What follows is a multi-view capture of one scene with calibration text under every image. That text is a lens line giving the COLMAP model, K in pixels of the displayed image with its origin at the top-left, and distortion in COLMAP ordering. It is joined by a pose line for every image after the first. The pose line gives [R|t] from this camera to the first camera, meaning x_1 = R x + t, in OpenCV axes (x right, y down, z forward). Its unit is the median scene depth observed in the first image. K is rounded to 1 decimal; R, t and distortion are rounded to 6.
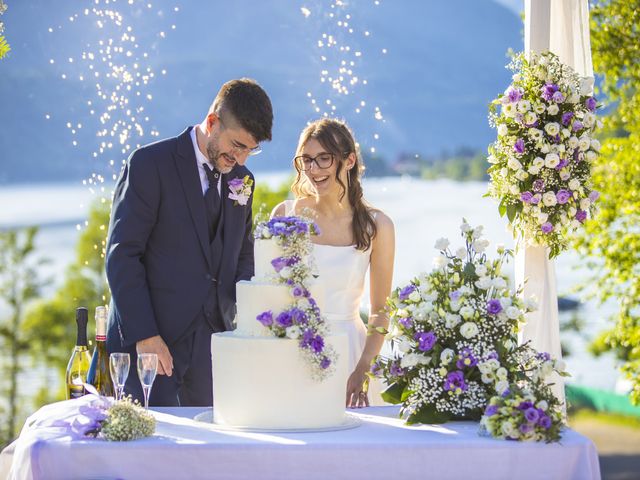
lens RADIAL K [[1966.5, 0, 320.0], [0, 1966.5, 240.0], [0, 0, 1]] dist [-0.056115, 0.637727]
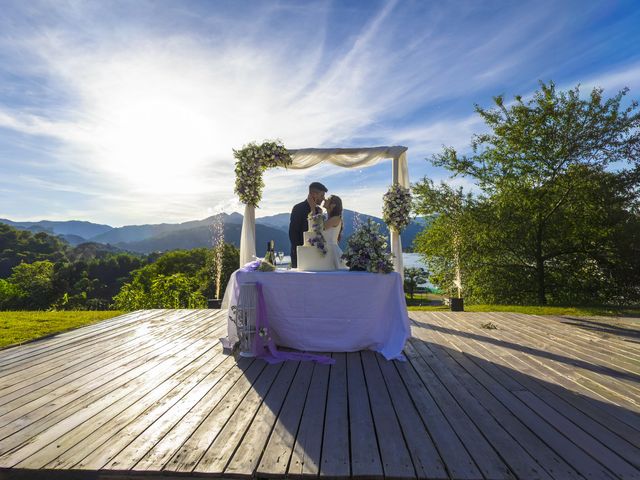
lens RADIAL K [[327.4, 0, 320.7], [0, 327.4, 243.1], [0, 0, 1]] dist [-0.000808, -0.000118]
pose [[0.982230, -0.010507, -0.187387, 0.088158], [-0.000892, 0.998159, -0.060642, 0.066916], [0.187679, 0.059731, 0.980413, 0.336995]]
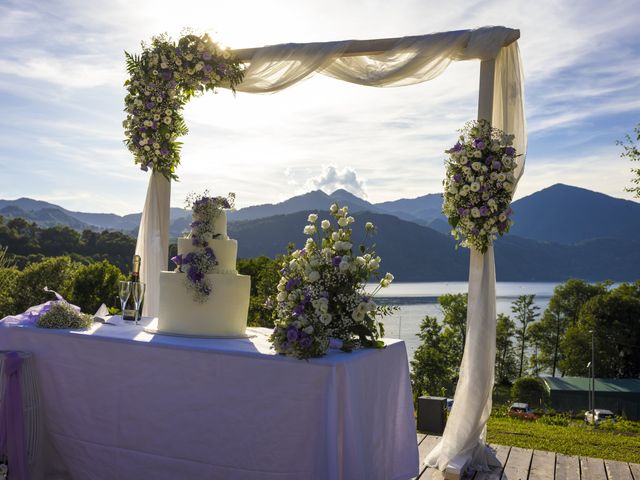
lens RADIAL K [[670.3, 0, 317.9], [0, 670.3, 236.6], [0, 0, 1]] dist [-0.001476, 0.003663]
pose [[0.887980, 0.019215, -0.459481, 0.249474], [-0.061372, 0.995141, -0.076989, 0.045687], [0.455769, 0.096564, 0.884844, 0.487267]]
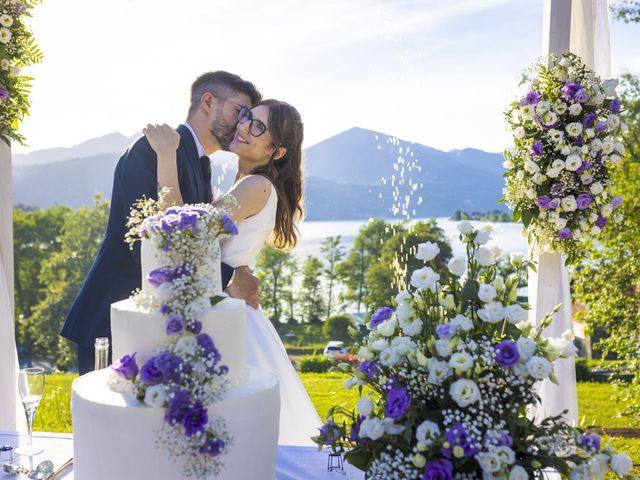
lens RADIAL K [[670.3, 0, 317.9], [0, 670.3, 236.6], [0, 0, 1]] dist [-0.001476, 0.003663]
pose [[0.982515, 0.020179, -0.185089, 0.057802], [-0.021222, 0.999768, -0.003660, -0.001131], [0.184972, 0.007524, 0.982715, 0.660446]]
